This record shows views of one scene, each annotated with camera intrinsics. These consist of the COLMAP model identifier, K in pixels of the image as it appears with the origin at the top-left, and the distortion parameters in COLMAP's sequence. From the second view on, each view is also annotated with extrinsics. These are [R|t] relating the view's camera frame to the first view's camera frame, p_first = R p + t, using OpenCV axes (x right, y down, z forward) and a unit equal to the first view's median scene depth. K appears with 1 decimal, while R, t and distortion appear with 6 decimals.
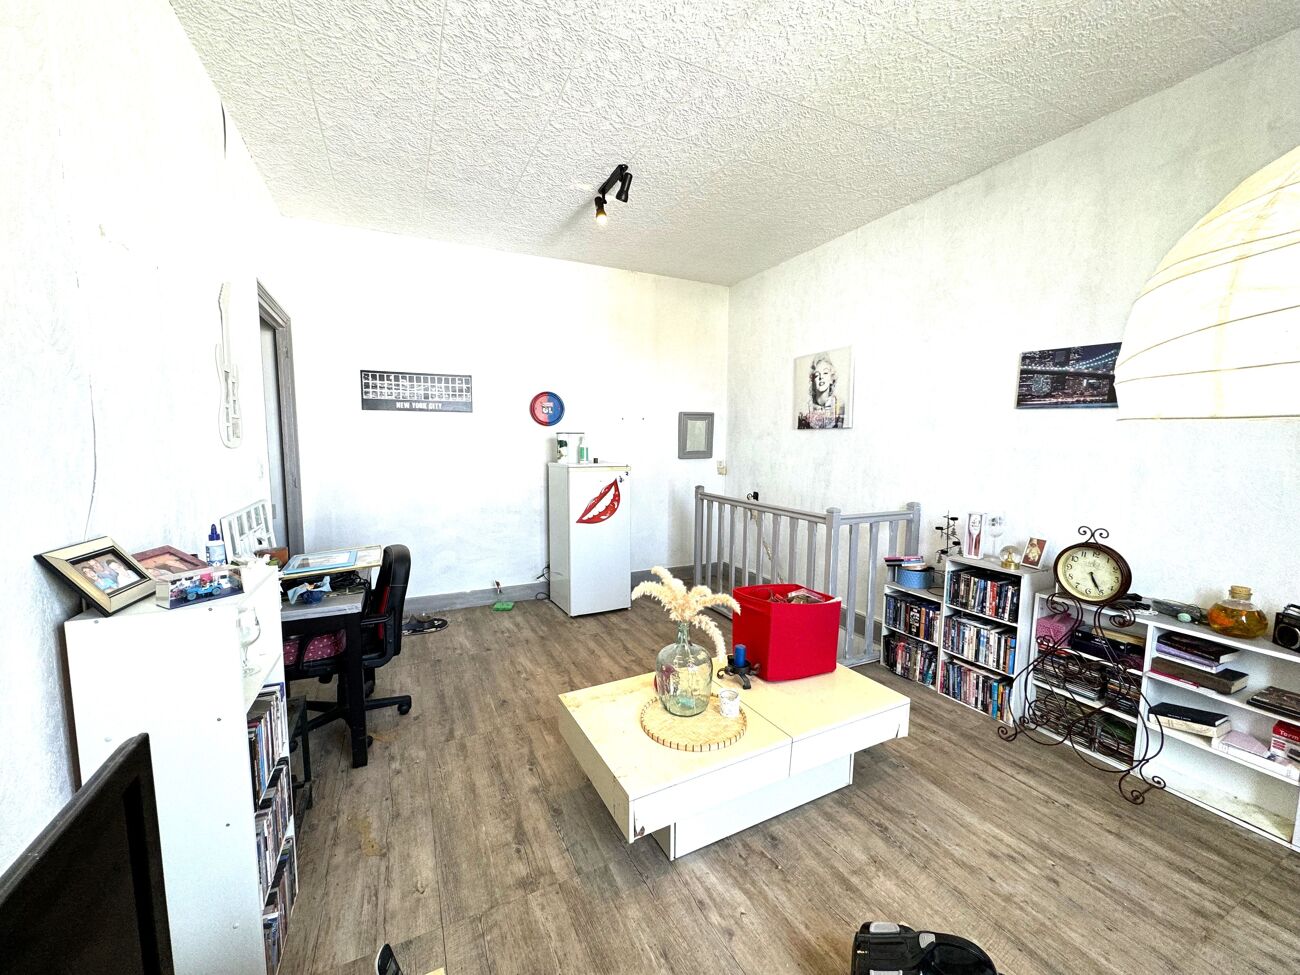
lens RADIAL K [[520.9, 0, 649.6], [0, 520.9, 494.3], [0, 0, 1]] dist [-0.000692, 0.000086]
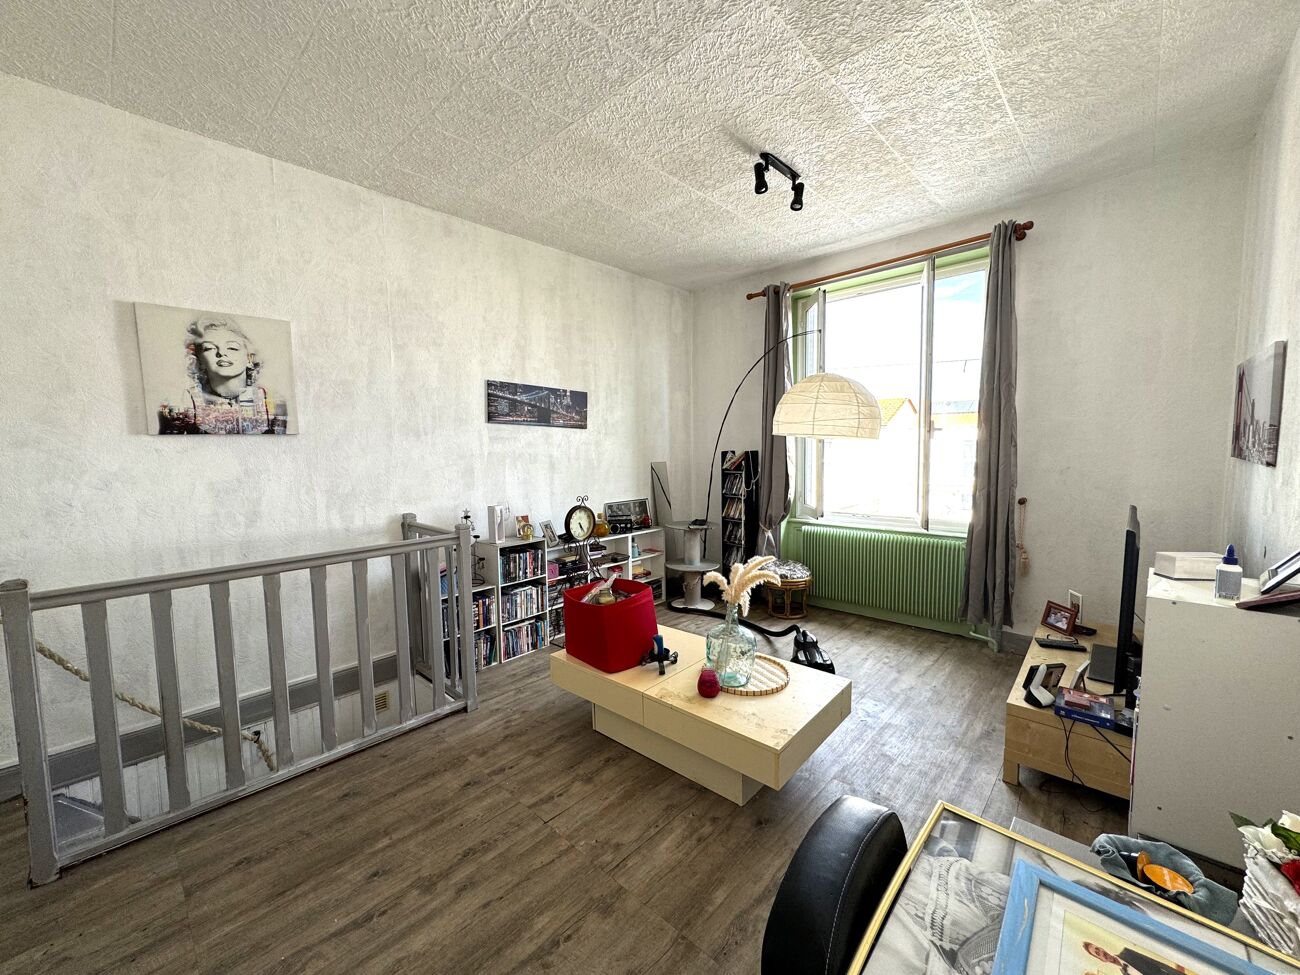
lens RADIAL K [[520.9, 0, 647.1], [0, 520.9, 481.4], [0, 0, 1]] dist [-0.000692, 0.000086]
pose [[-0.347422, -0.080270, 0.934267, -0.615331], [0.101681, 0.987230, 0.122632, -0.130569], [-0.932180, 0.137602, -0.334823, 1.020107]]
